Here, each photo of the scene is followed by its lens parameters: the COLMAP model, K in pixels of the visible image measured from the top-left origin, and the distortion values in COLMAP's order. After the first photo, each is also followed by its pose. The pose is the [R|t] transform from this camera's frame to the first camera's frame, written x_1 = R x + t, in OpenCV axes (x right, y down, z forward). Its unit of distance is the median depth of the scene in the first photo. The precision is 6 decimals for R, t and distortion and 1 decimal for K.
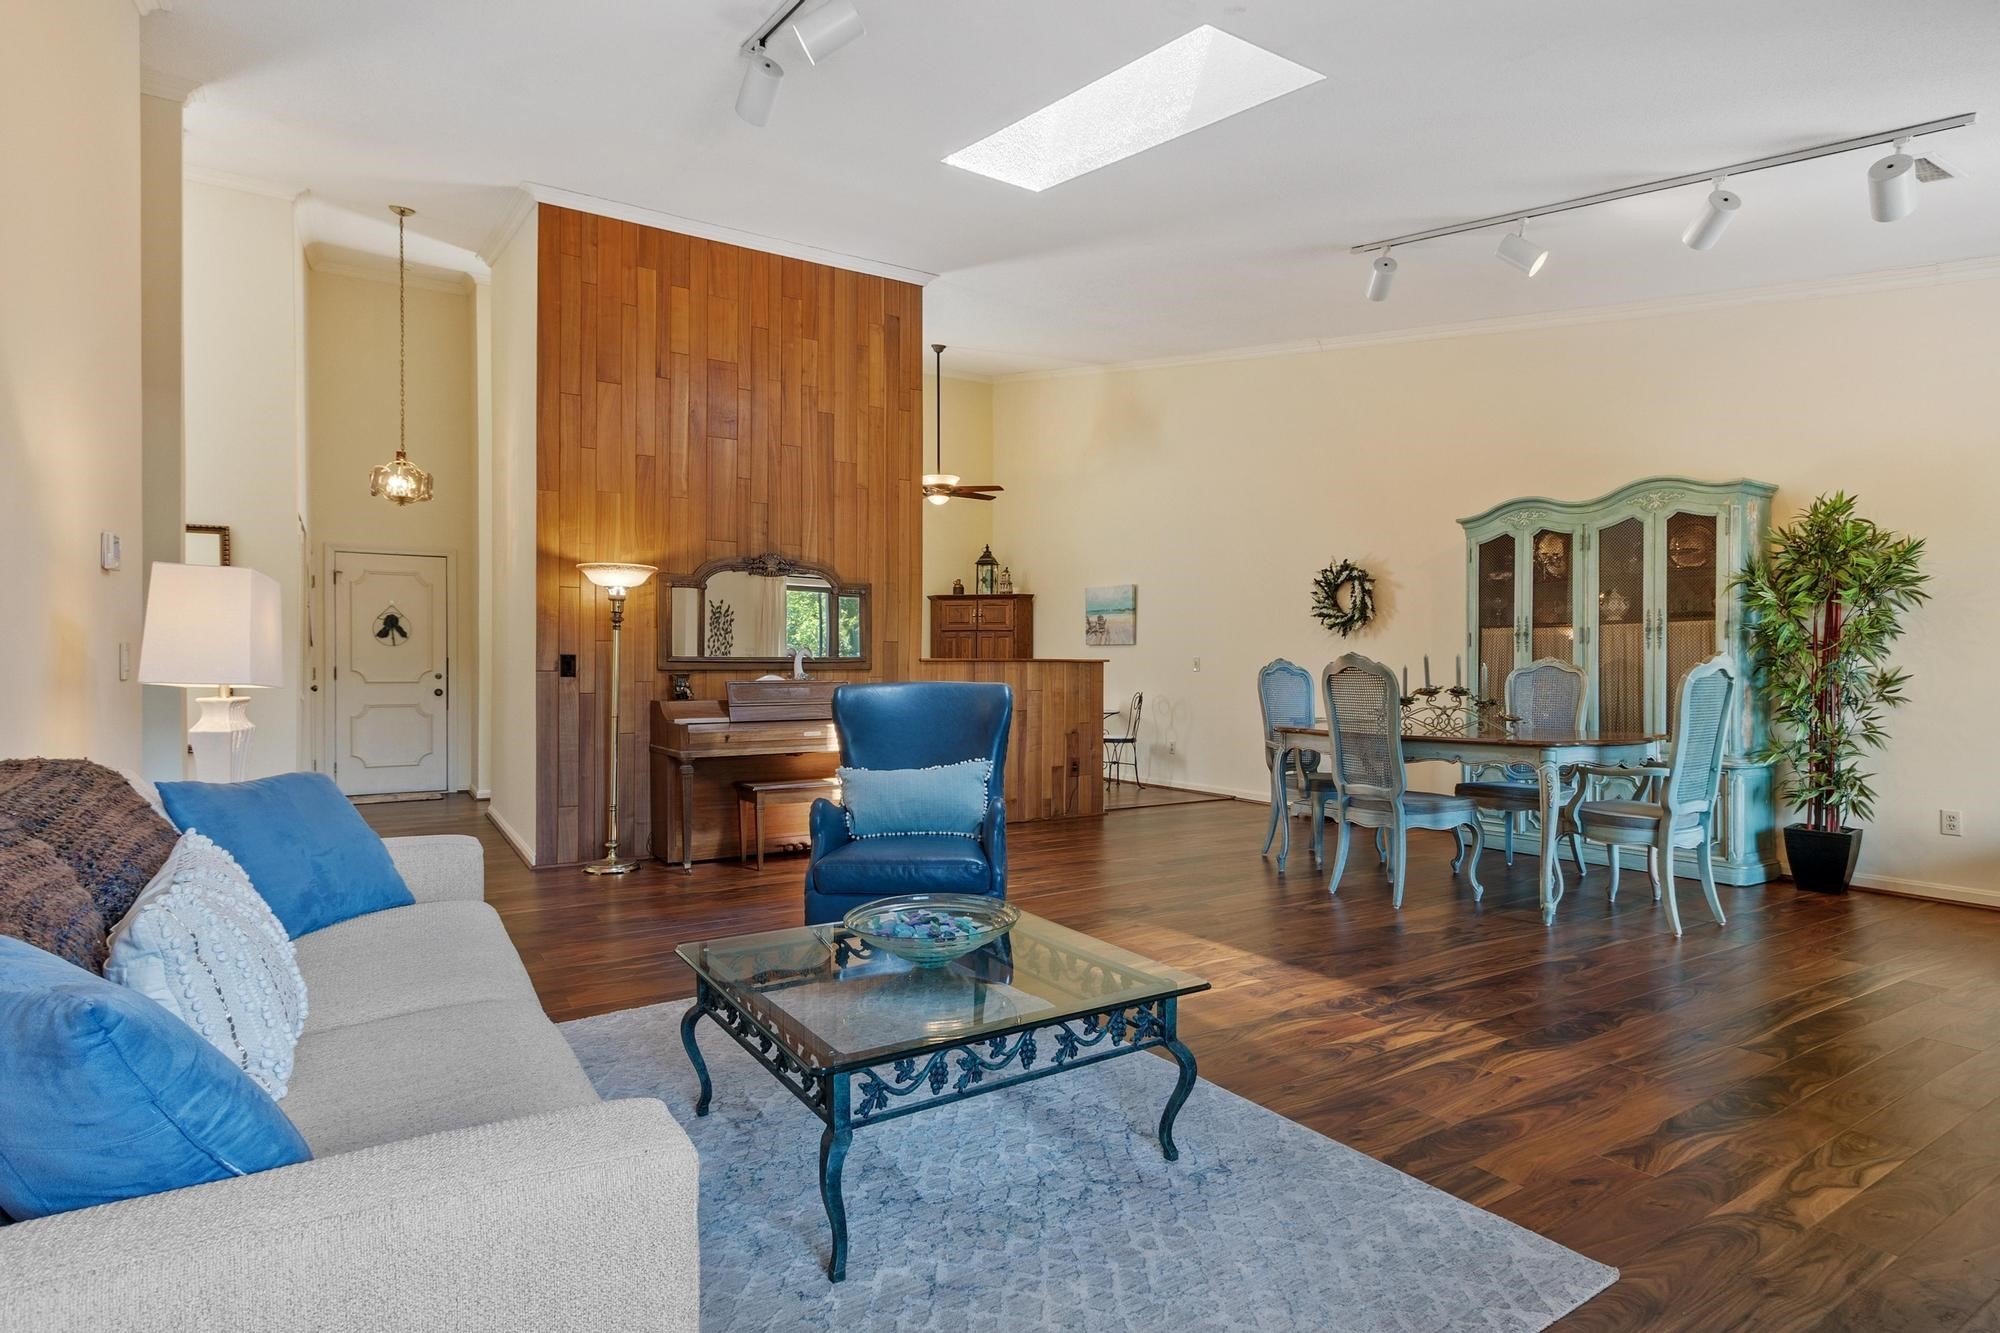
lens RADIAL K [[1020.0, 0, 1012.8], [0, 1020.0, 668.1], [0, 0, 1]] dist [0.012158, 0.001518]
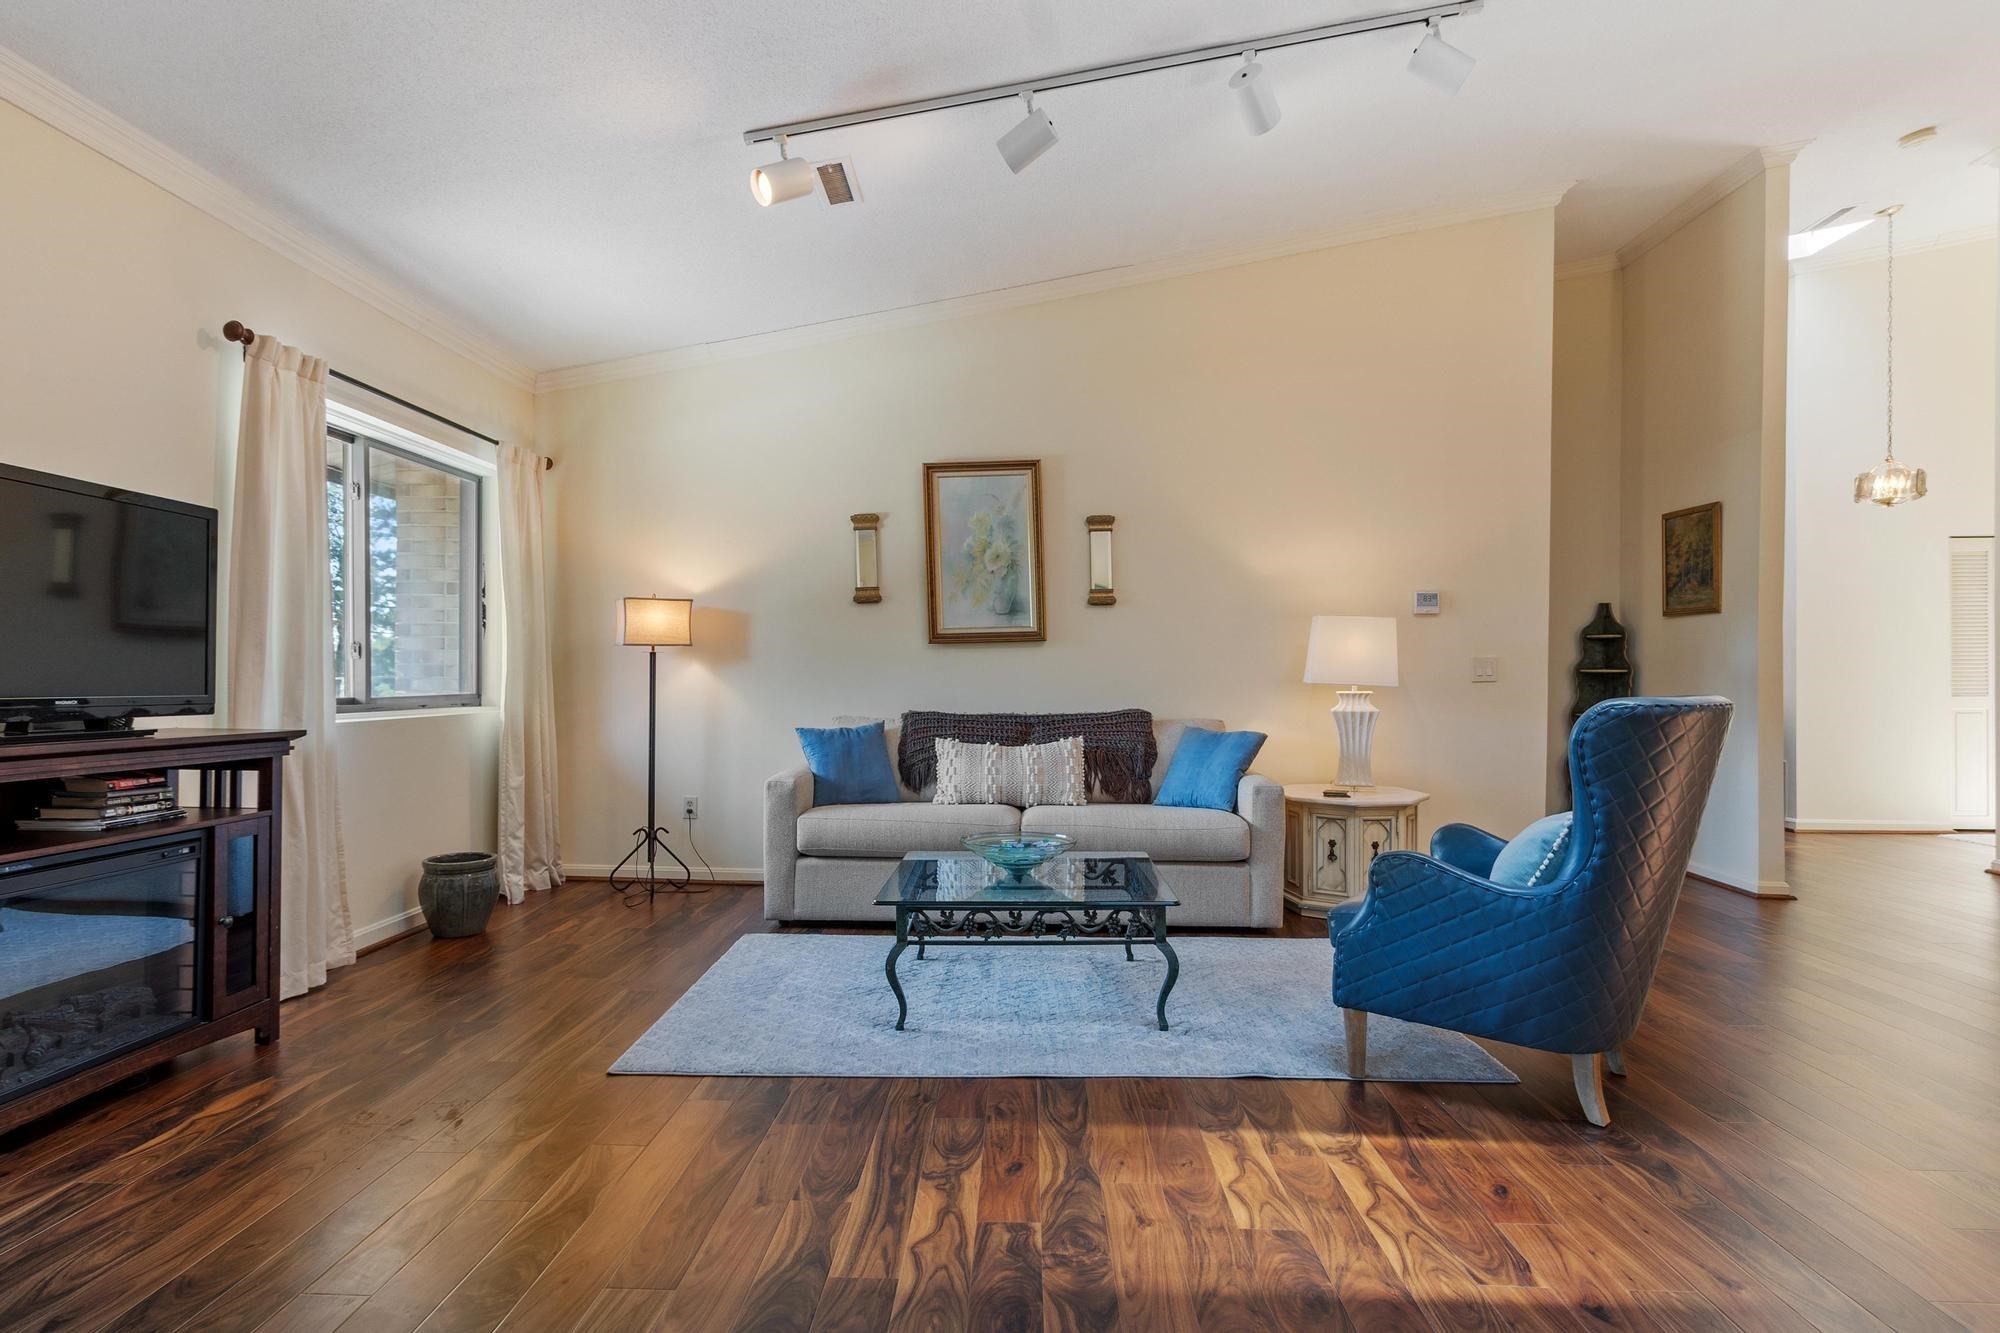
lens RADIAL K [[1020.0, 0, 1007.8], [0, 1020.0, 671.2], [0, 0, 1]] dist [0.012158, 0.001518]
pose [[-0.552379, -0.016390, -0.833432, 0.895902], [-0.003649, 0.999845, -0.017245, 0.006210], [0.833585, -0.006484, -0.552353, 1.360969]]
